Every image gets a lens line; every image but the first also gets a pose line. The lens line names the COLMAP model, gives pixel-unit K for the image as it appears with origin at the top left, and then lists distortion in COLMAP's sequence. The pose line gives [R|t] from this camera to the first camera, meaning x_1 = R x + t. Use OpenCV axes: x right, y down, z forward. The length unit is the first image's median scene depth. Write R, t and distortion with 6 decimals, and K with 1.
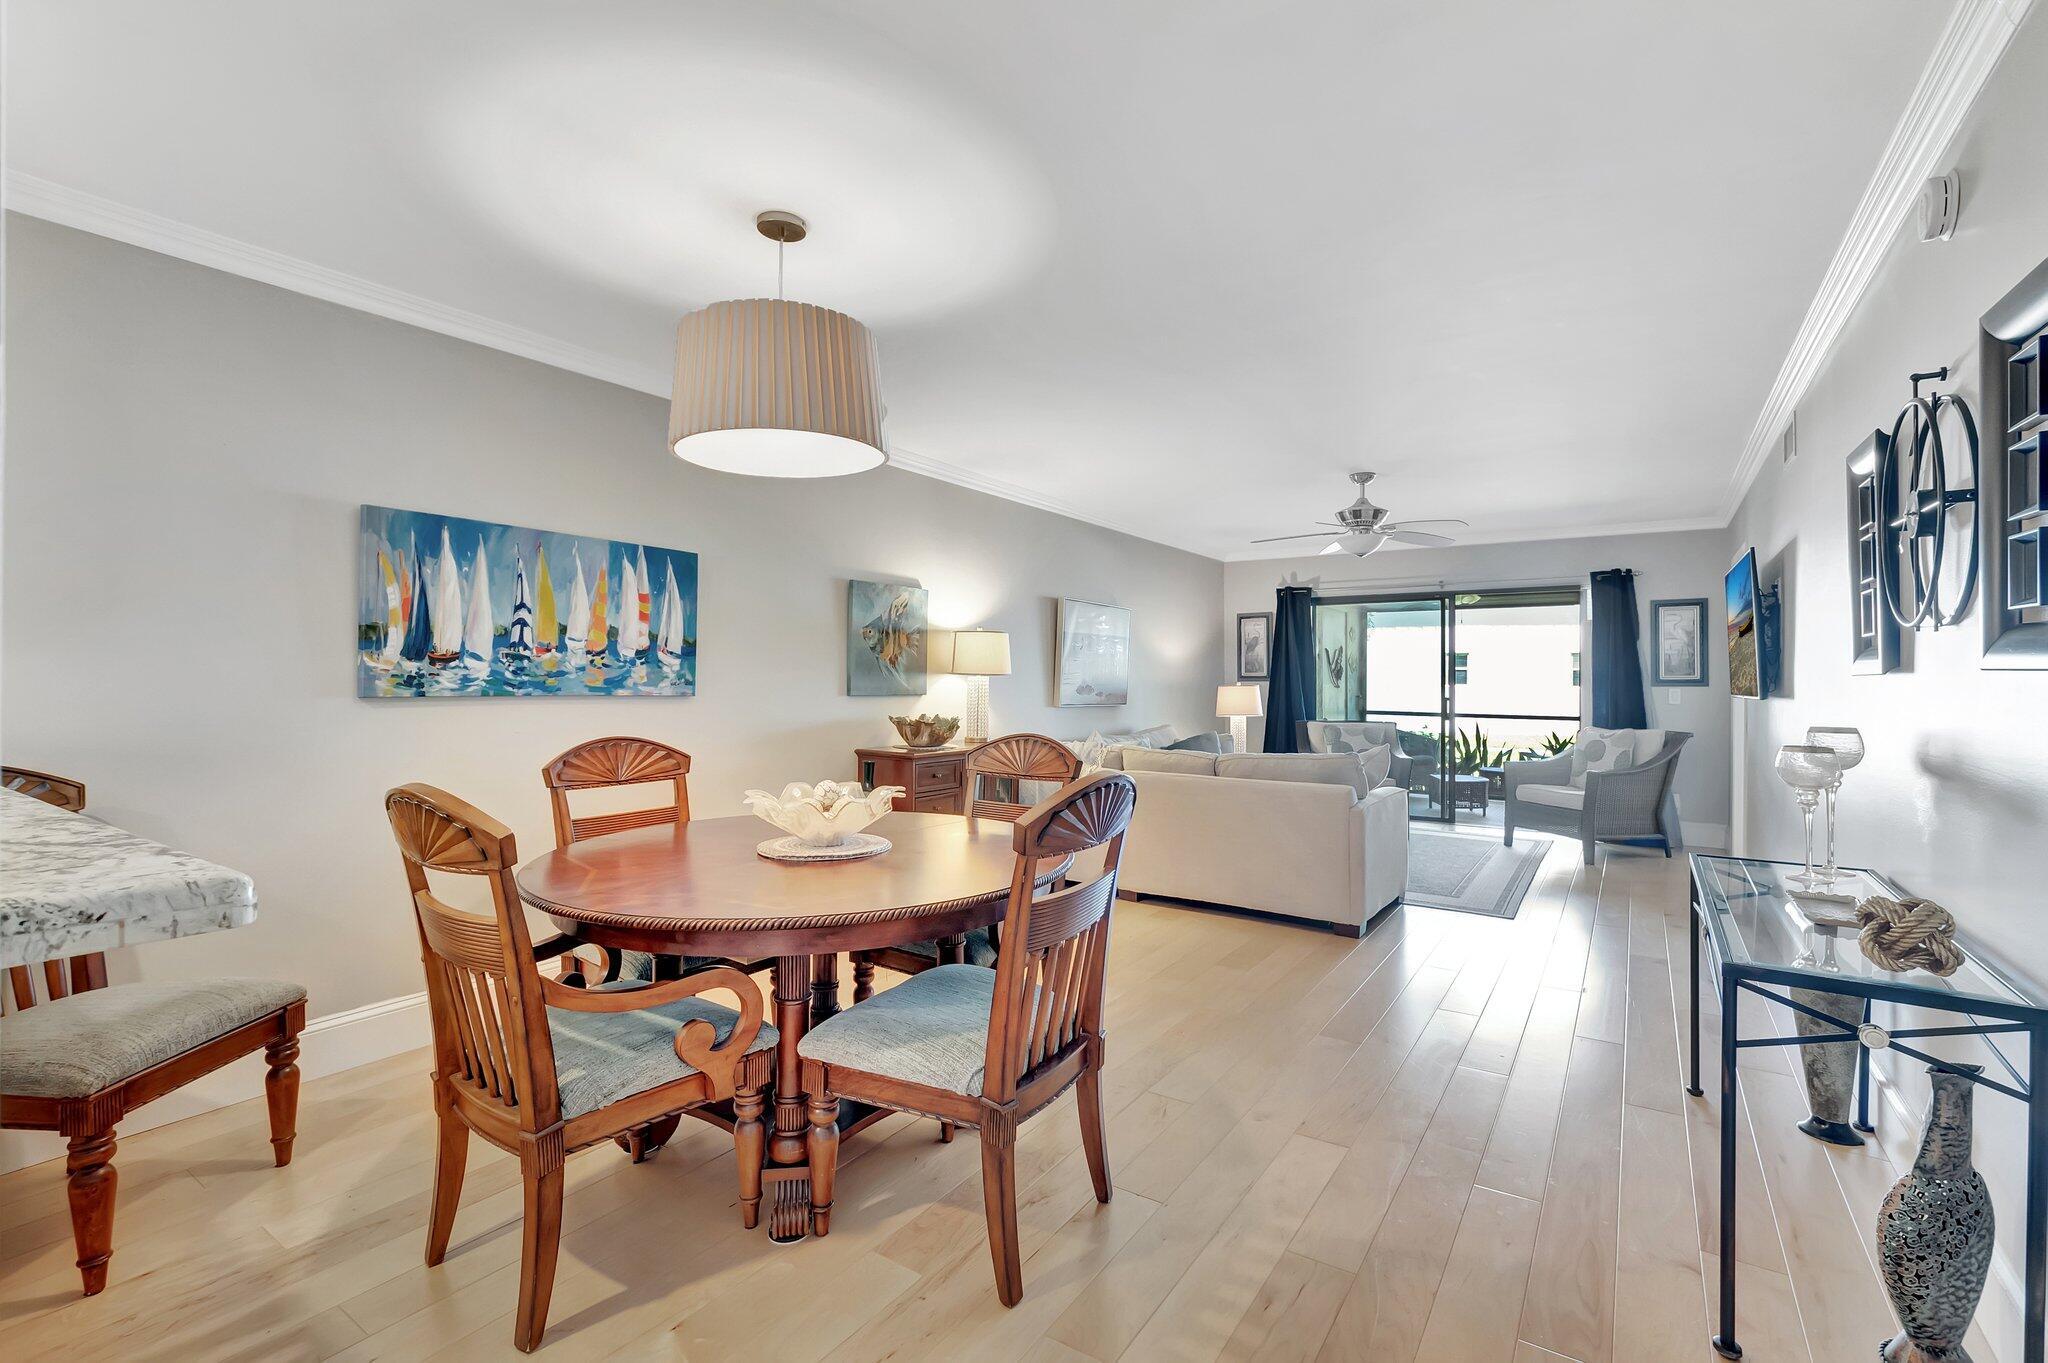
lens RADIAL K [[898.5, 0, 1024.0], [0, 898.5, 681.5], [0, 0, 1]] dist [-0.001309, -0.000137]
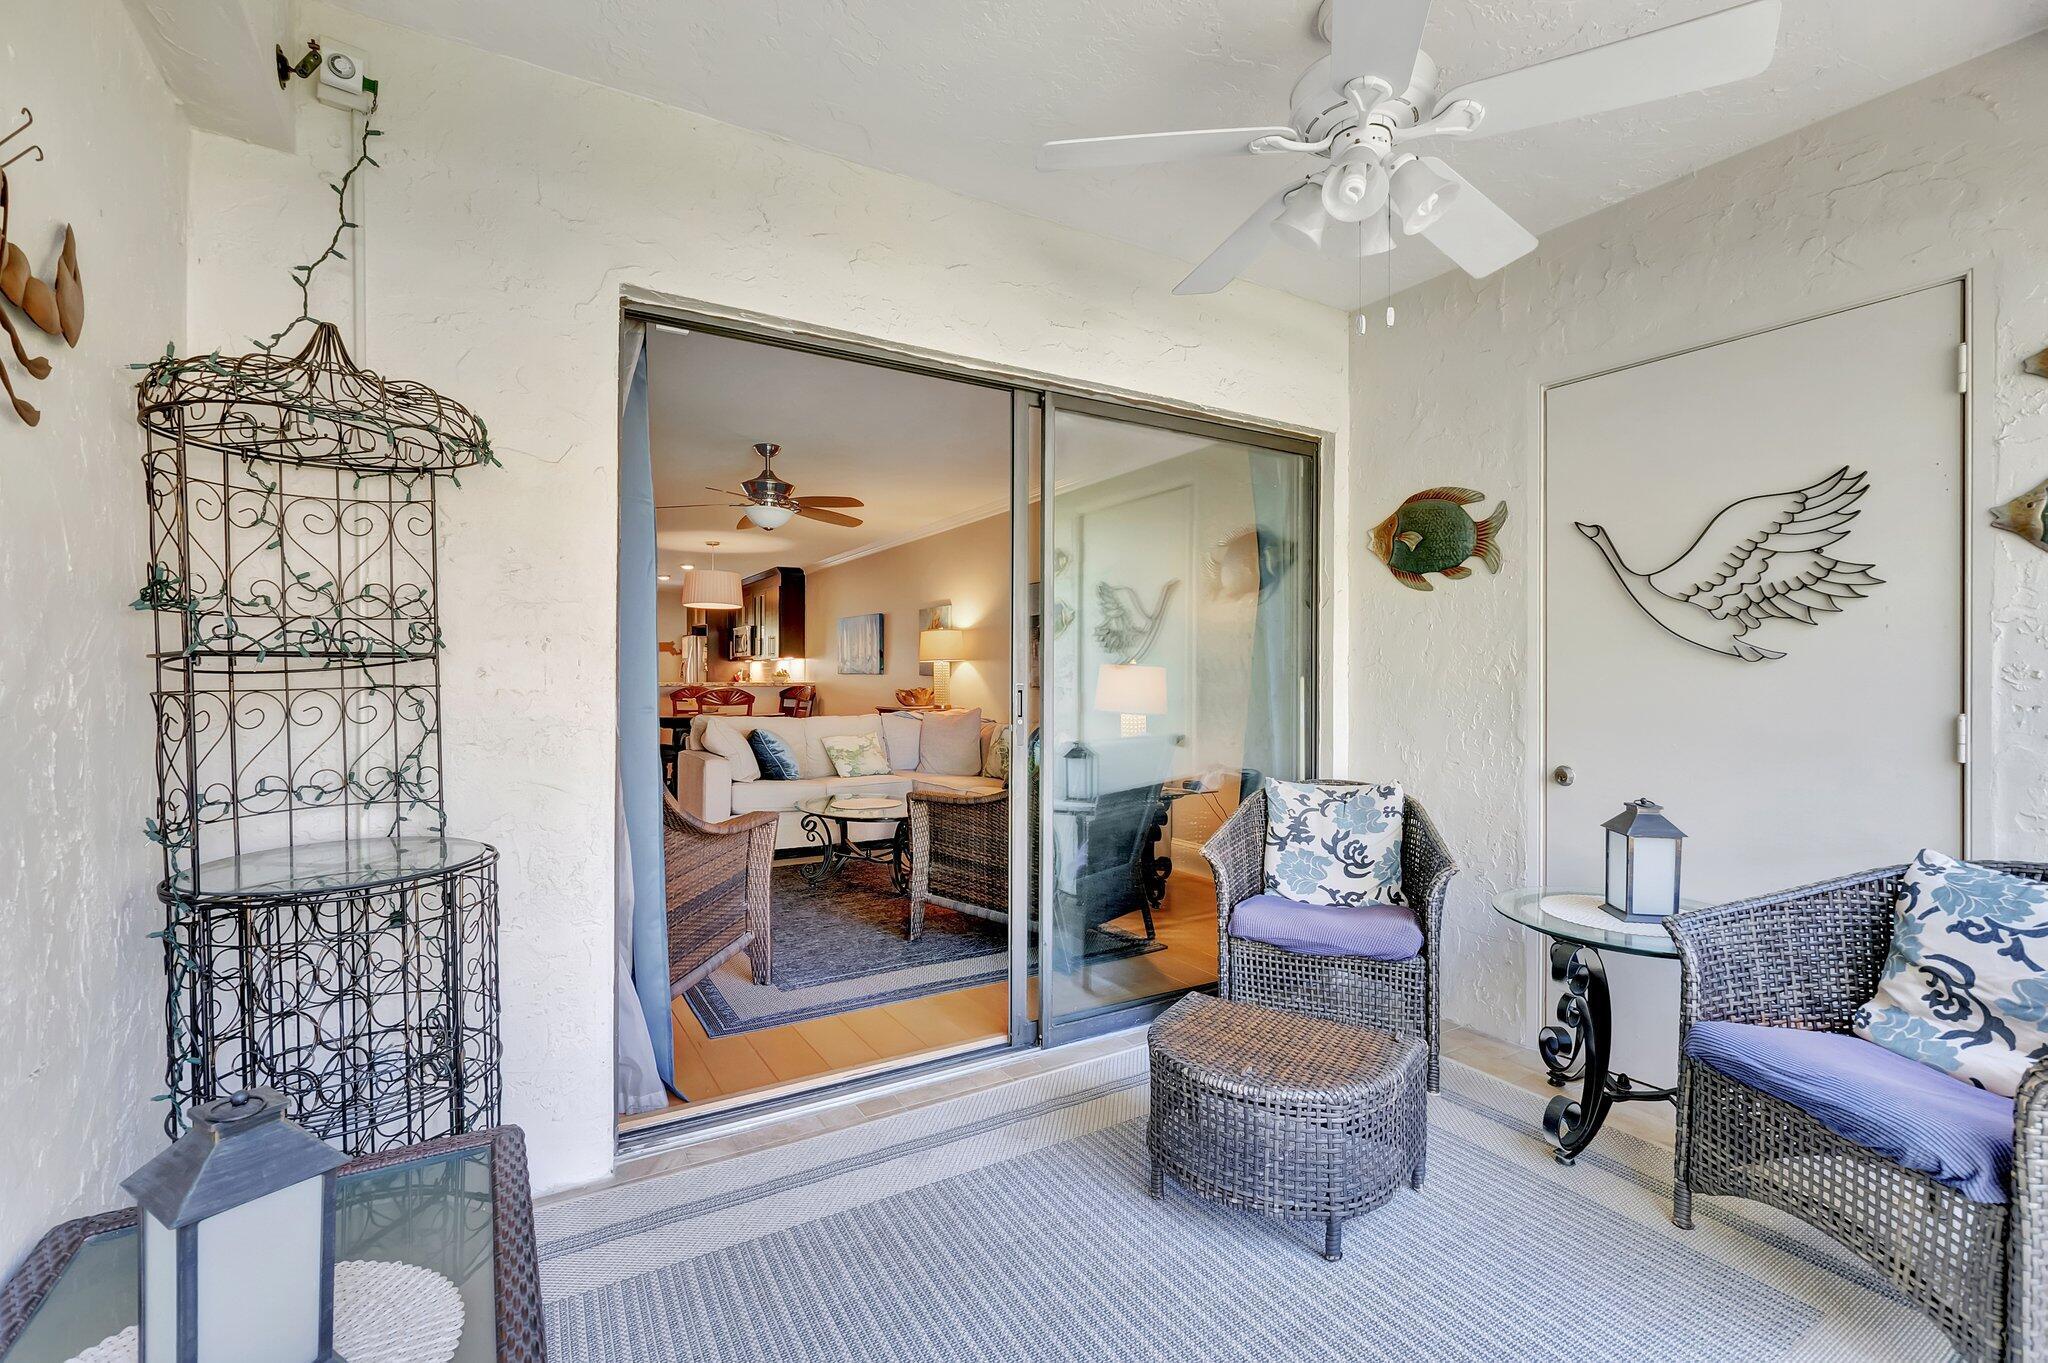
lens RADIAL K [[907.5, 0, 1043.0], [0, 907.5, 680.0], [0, 0, 1]] dist [-0.001154, -0.000013]
pose [[-0.398803, -0.006136, -0.917016, 1.806038], [-0.007115, 0.999968, -0.003596, 0.041533], [0.917009, 0.005090, -0.398834, 2.554762]]
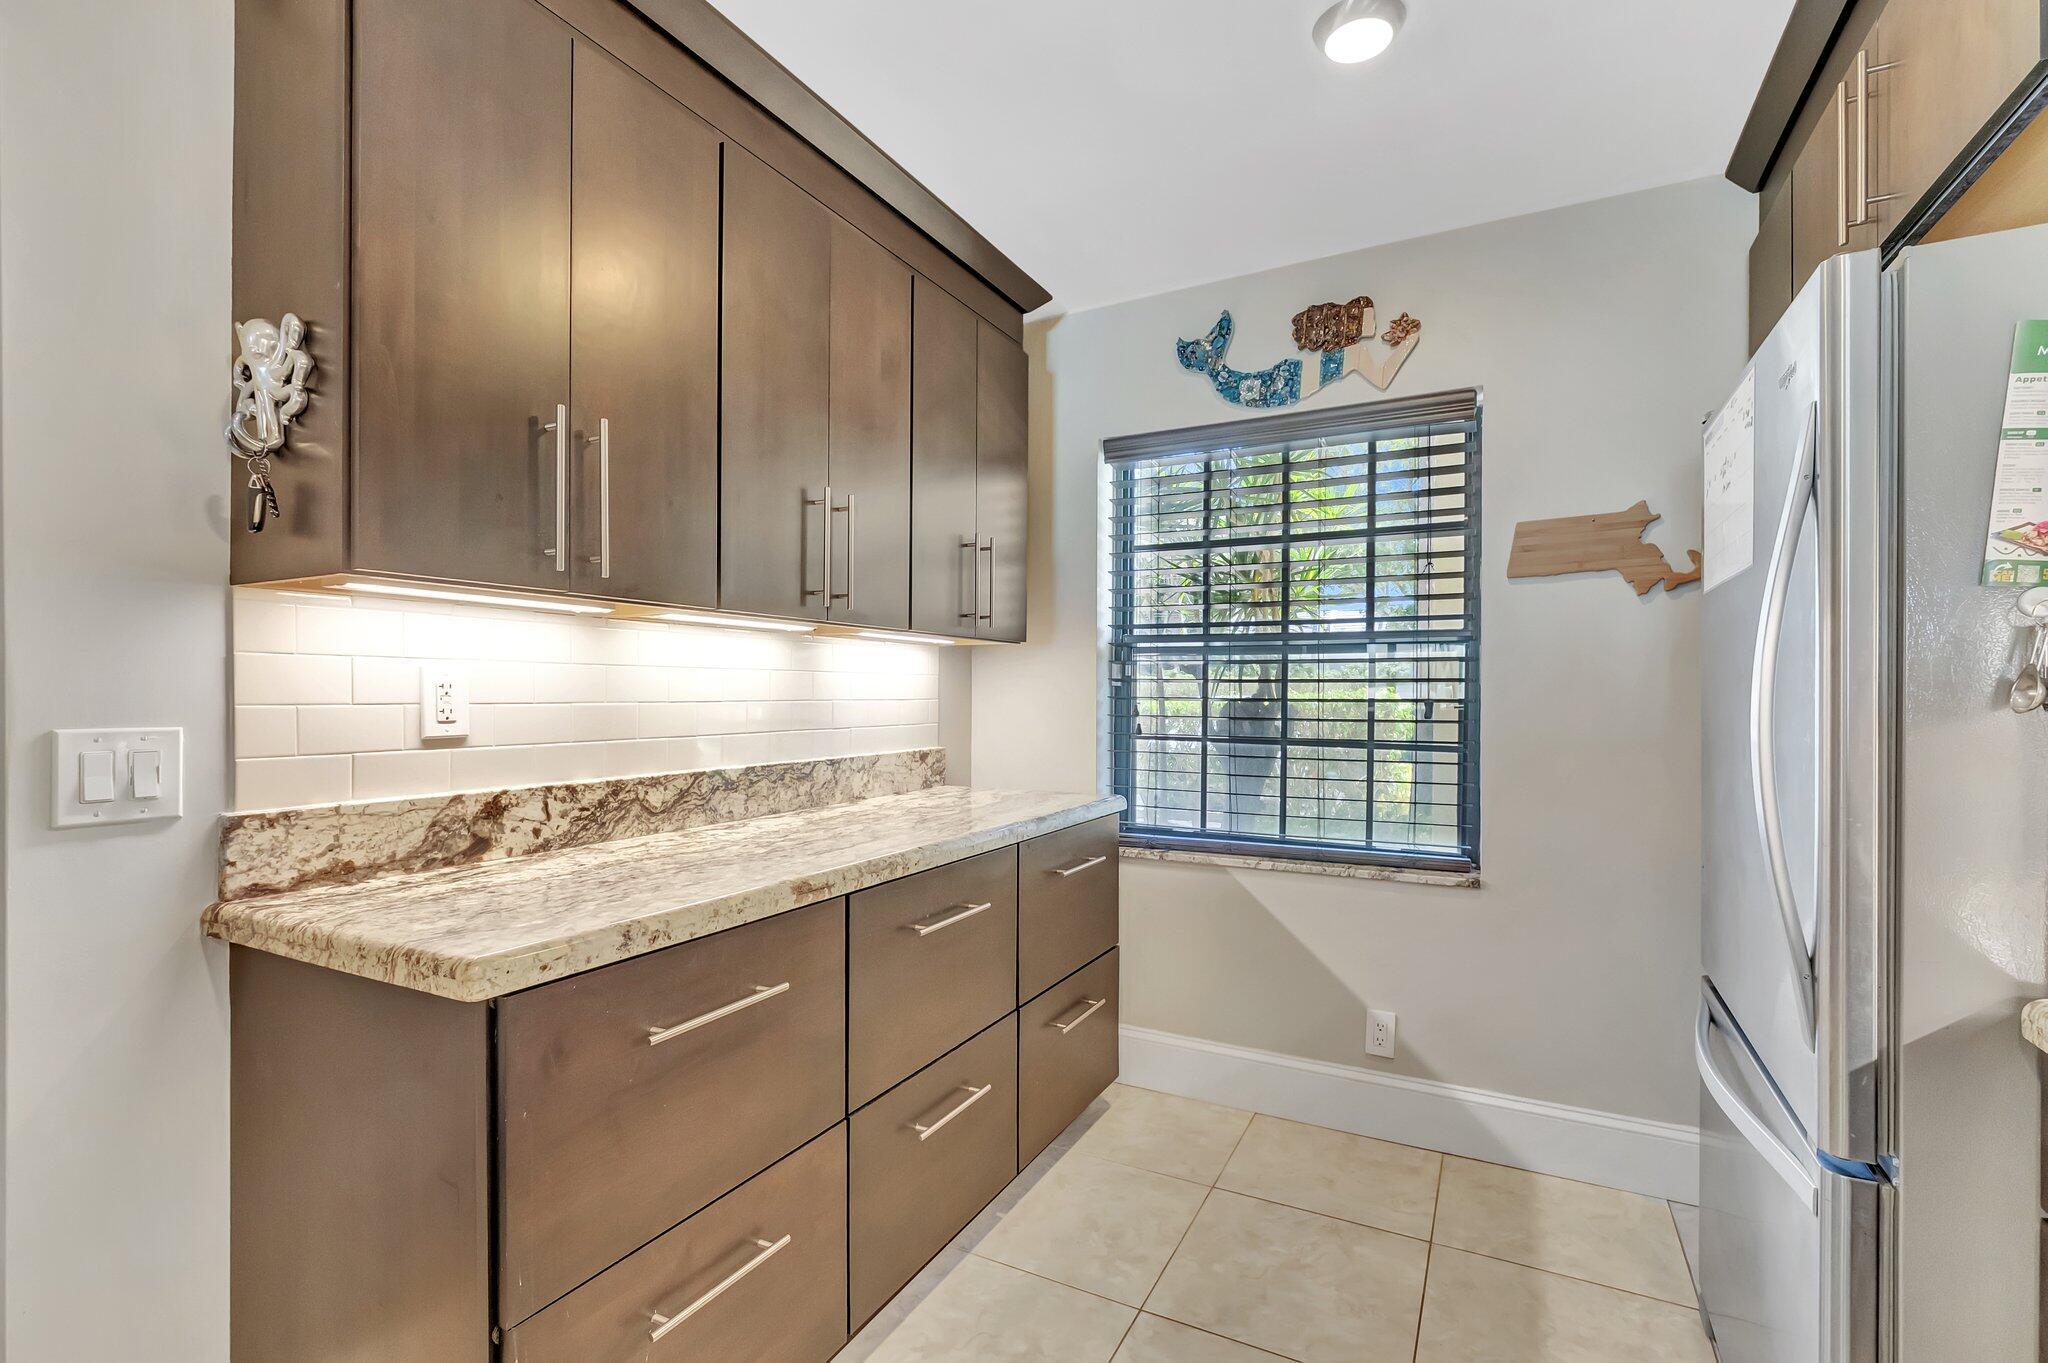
lens RADIAL K [[904.8, 0, 1052.9], [0, 904.8, 692.8], [0, 0, 1]] dist [-0.001093, -0.000172]
pose [[-0.992298, -0.006619, -0.123698, -0.739764], [-0.007159, 0.999967, 0.003920, -0.002114], [0.123668, 0.004775, -0.992312, 0.015910]]
